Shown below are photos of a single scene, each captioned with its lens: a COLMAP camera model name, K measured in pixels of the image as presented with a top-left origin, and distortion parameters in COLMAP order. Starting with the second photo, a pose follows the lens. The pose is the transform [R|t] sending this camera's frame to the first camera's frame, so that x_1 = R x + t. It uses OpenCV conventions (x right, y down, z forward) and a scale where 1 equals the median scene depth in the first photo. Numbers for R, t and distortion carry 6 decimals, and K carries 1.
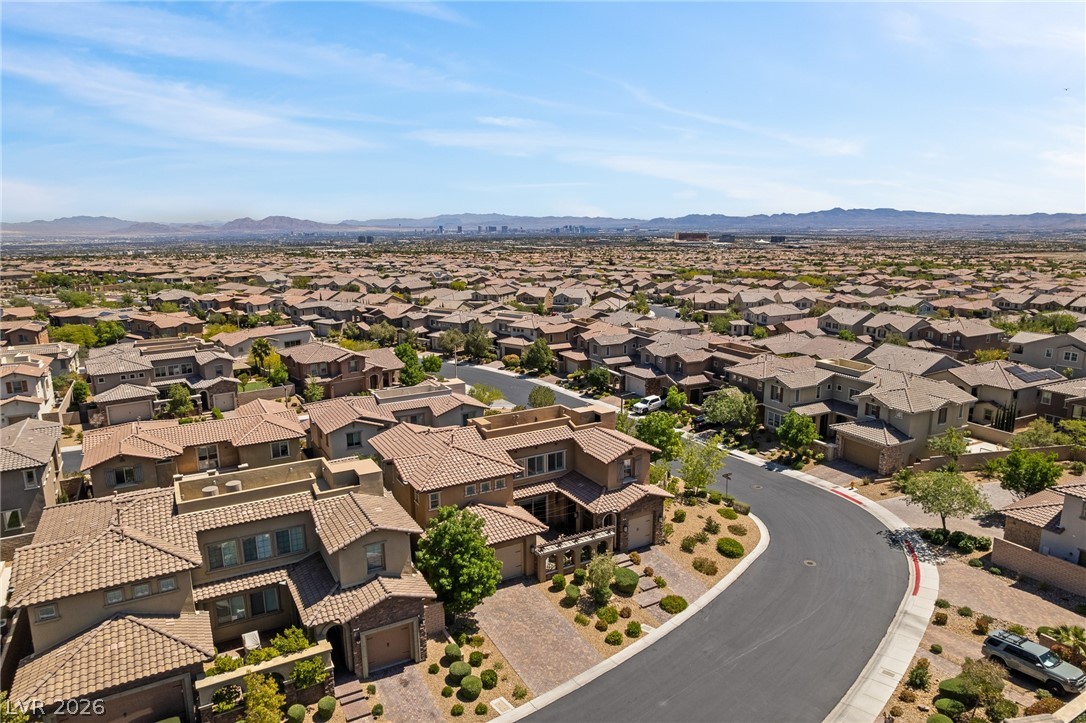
lens RADIAL K [[700.0, 0, 543.0], [0, 700.0, 361.5], [0, 0, 1]] dist [-0.071618, 0.059846]
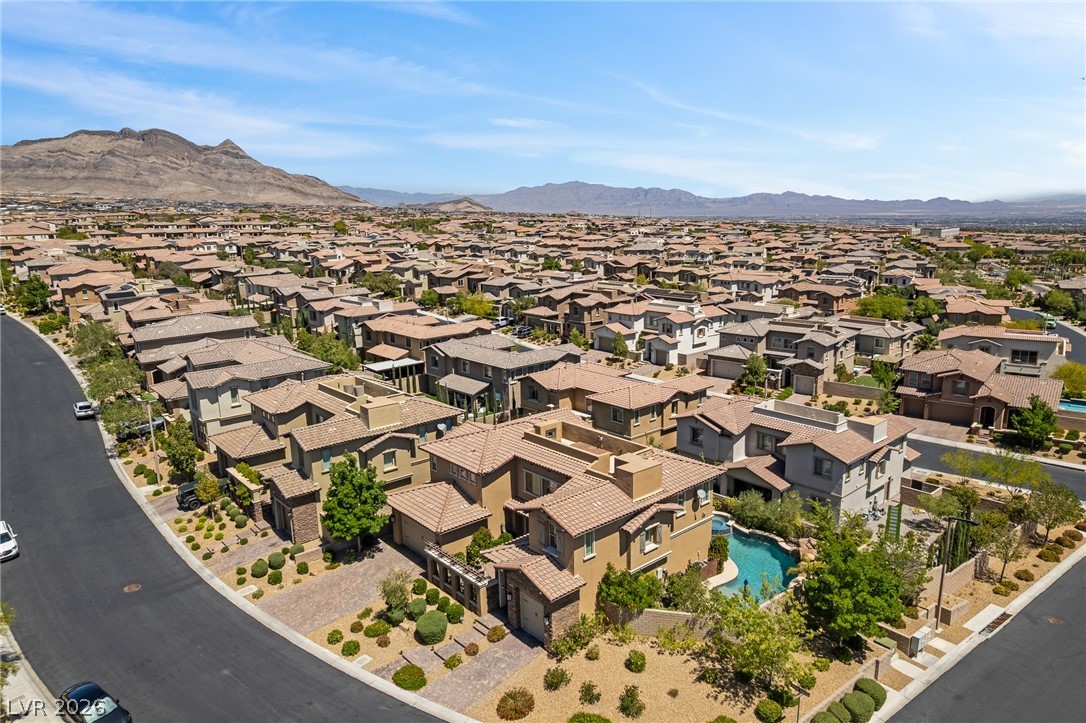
lens RADIAL K [[717.4, 0, 543.0], [0, 717.4, 361.5], [0, 0, 1]] dist [-0.045401, 0.001132]
pose [[0.198233, 0.210884, -0.957200, 0.467196], [-0.180549, 0.967725, 0.175812, -0.092583], [0.963383, 0.137969, 0.229910, 0.449382]]
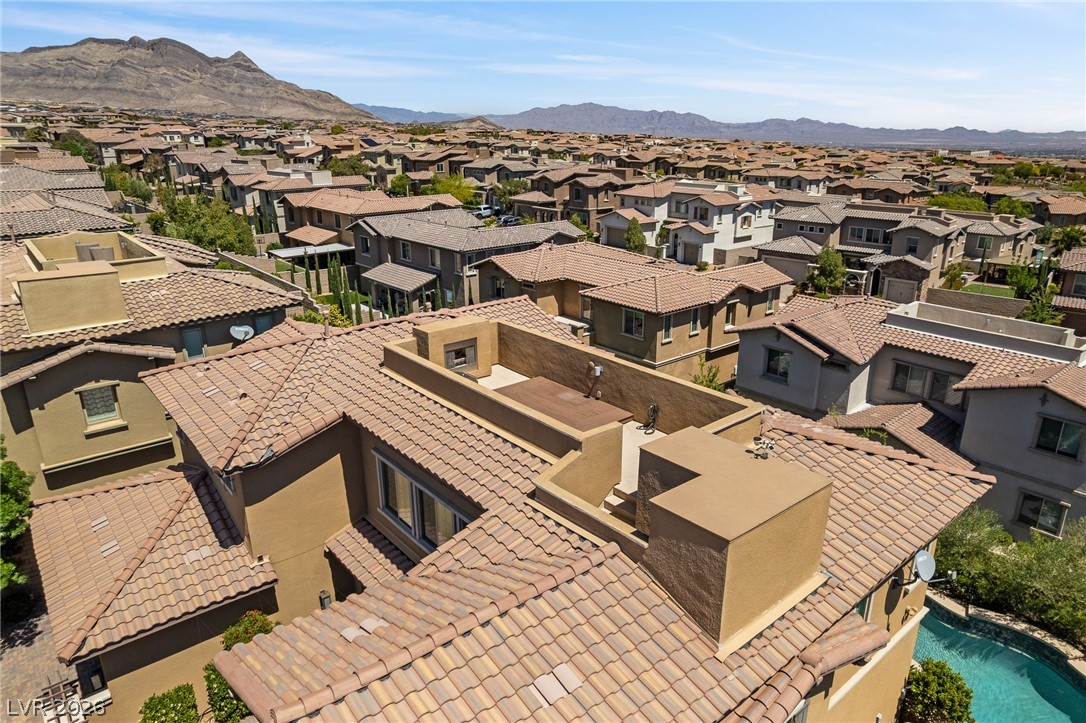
lens RADIAL K [[700.0, 0, 543.0], [0, 700.0, 361.5], [0, 0, 1]] dist [-0.071618, 0.059846]
pose [[0.180107, 0.320843, -0.929850, 0.140279], [-0.198794, 0.937675, 0.285038, -0.001487], [0.963350, 0.133511, 0.232664, 0.566349]]
